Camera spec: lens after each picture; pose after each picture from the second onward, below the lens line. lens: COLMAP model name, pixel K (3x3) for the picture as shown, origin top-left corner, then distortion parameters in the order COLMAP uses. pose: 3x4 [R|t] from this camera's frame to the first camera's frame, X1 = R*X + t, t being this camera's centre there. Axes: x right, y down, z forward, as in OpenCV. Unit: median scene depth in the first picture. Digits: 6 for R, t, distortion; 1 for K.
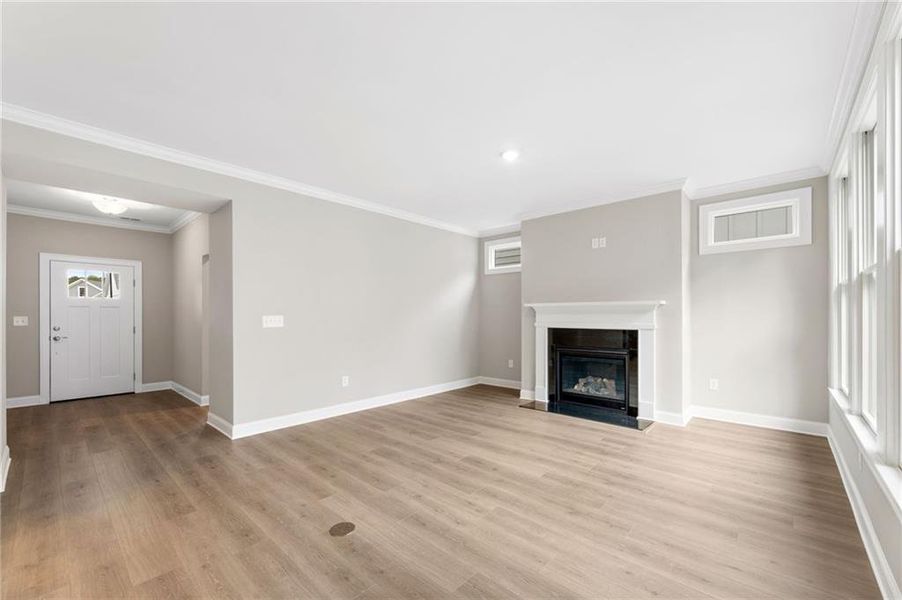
lens RADIAL K [[362.0, 0, 441.5], [0, 362.0, 316.5], [0, 0, 1]] dist [-0.000594, -0.000035]
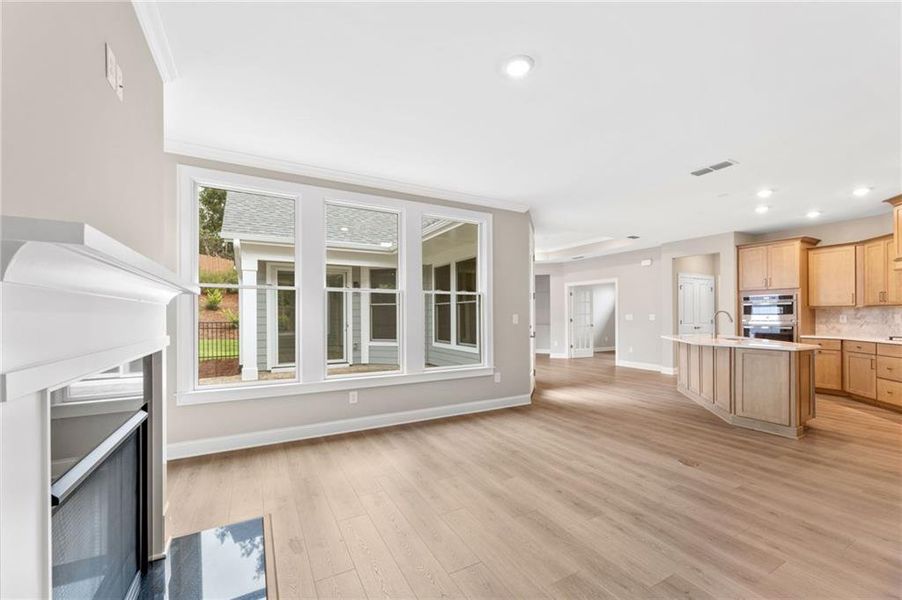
lens RADIAL K [[362.0, 0, 441.5], [0, 362.0, 316.5], [0, 0, 1]] dist [-0.000594, -0.000035]
pose [[-0.944886, 0.004068, 0.327373, 0.380238], [0.005441, 0.999980, 0.003278, -0.019186], [-0.327353, 0.004879, -0.944890, 5.668158]]
